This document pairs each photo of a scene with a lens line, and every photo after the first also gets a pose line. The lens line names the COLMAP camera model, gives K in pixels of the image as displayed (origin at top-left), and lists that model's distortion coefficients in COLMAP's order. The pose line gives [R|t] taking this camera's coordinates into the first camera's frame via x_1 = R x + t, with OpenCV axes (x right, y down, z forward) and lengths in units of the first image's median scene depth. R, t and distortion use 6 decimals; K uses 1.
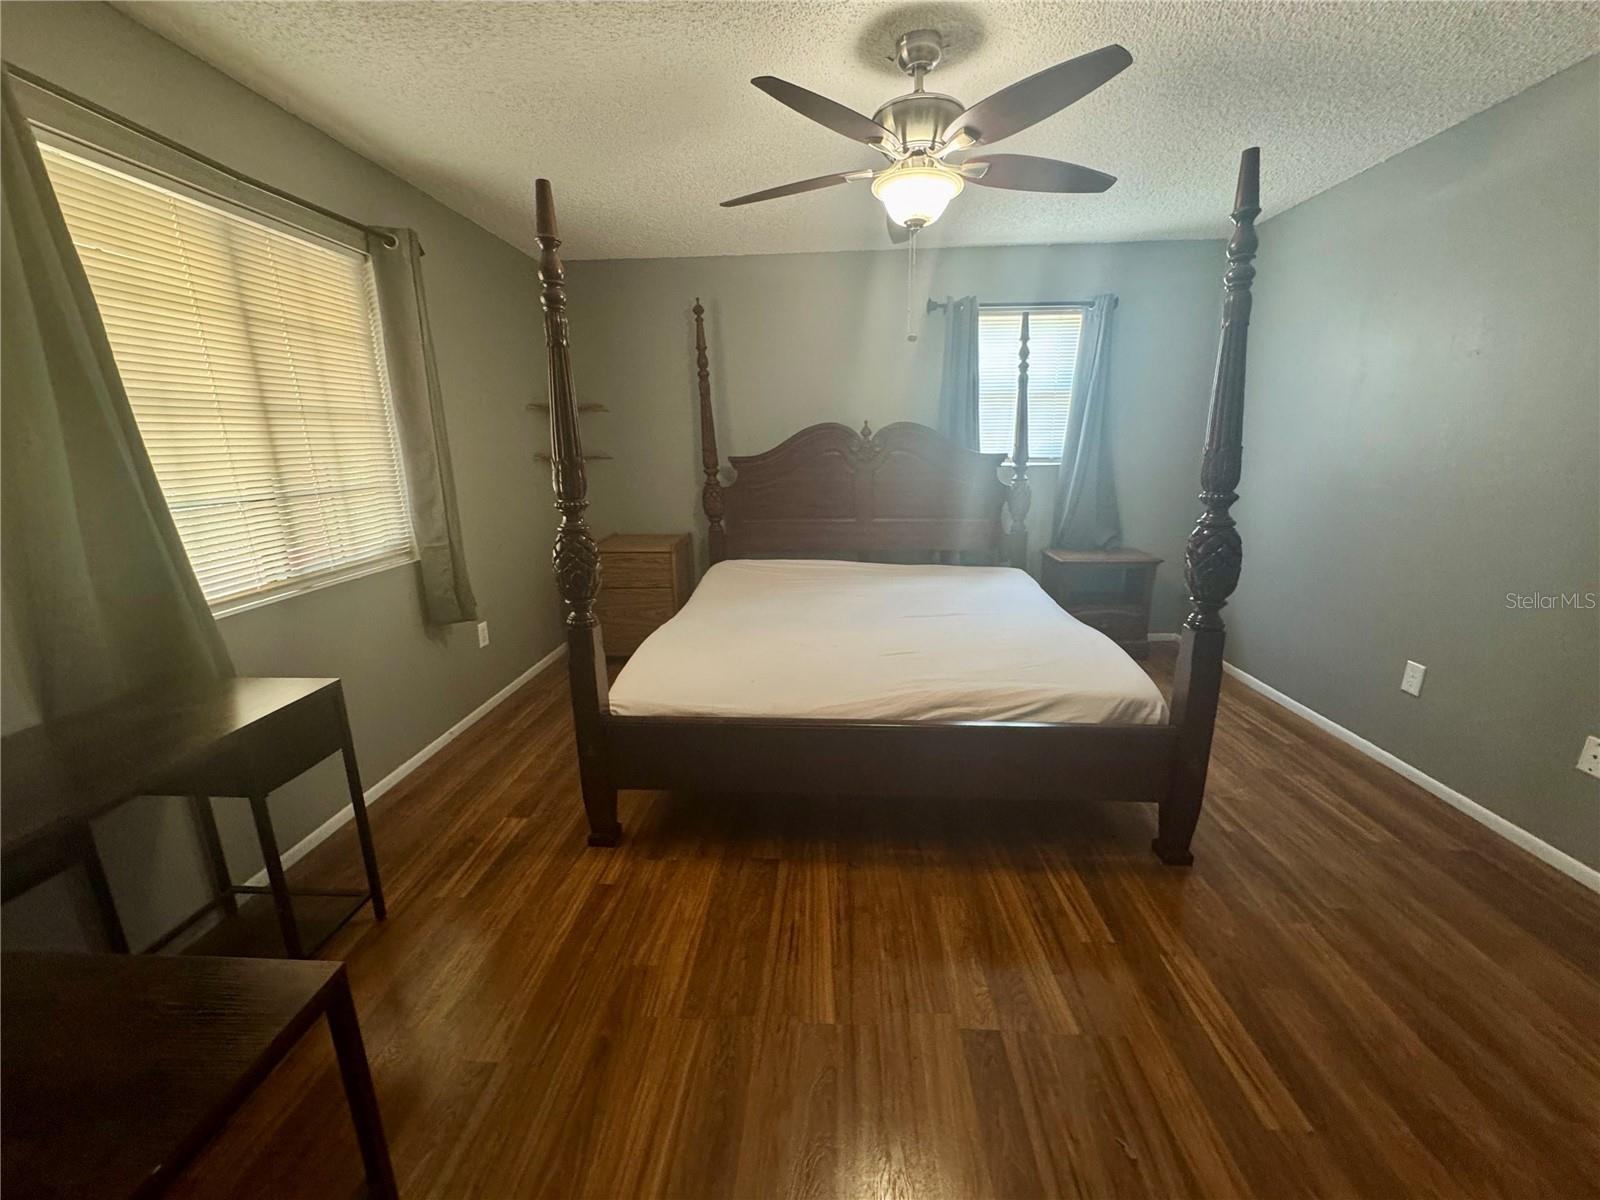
lens RADIAL K [[640.3, 0, 800.0], [0, 640.3, 600.0], [0, 0, 1]] dist [0.000895, 0.000091]
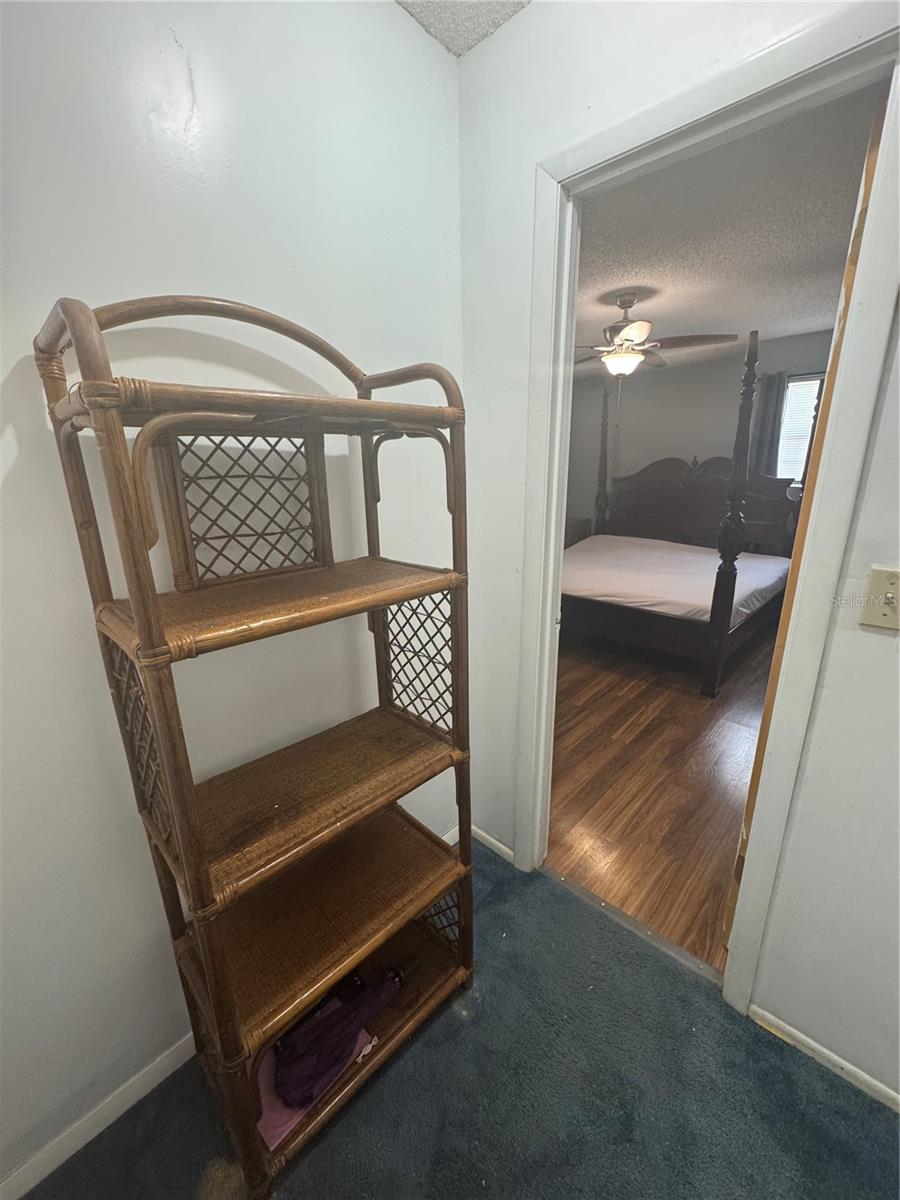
lens RADIAL K [[473.5, 0, 450.0], [0, 473.5, 600.0], [0, 0, 1]] dist [0.000457, 0.000099]
pose [[0.760354, 0.177715, -0.624723, 0.777112], [-0.152579, 0.983796, 0.094156, 0.104923], [0.631333, 0.023728, 0.775148, -0.547815]]
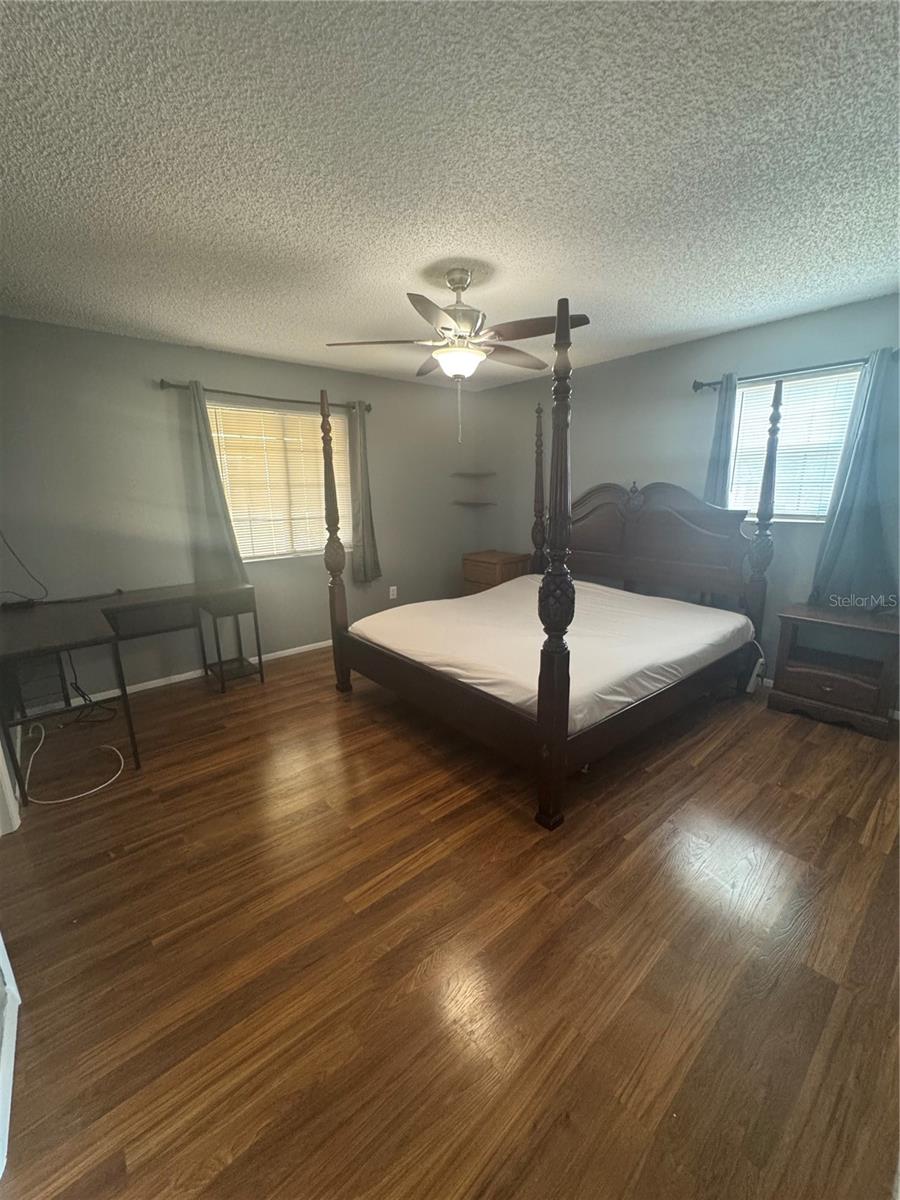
lens RADIAL K [[480.9, 0, 450.0], [0, 480.9, 600.0], [0, 0, 1]] dist [0.000268, 0.000451]
pose [[0.689010, 0.166754, -0.705307, 1.003878], [-0.170844, 0.983116, 0.065539, -0.075079], [0.704328, 0.075340, 0.705866, 0.114212]]
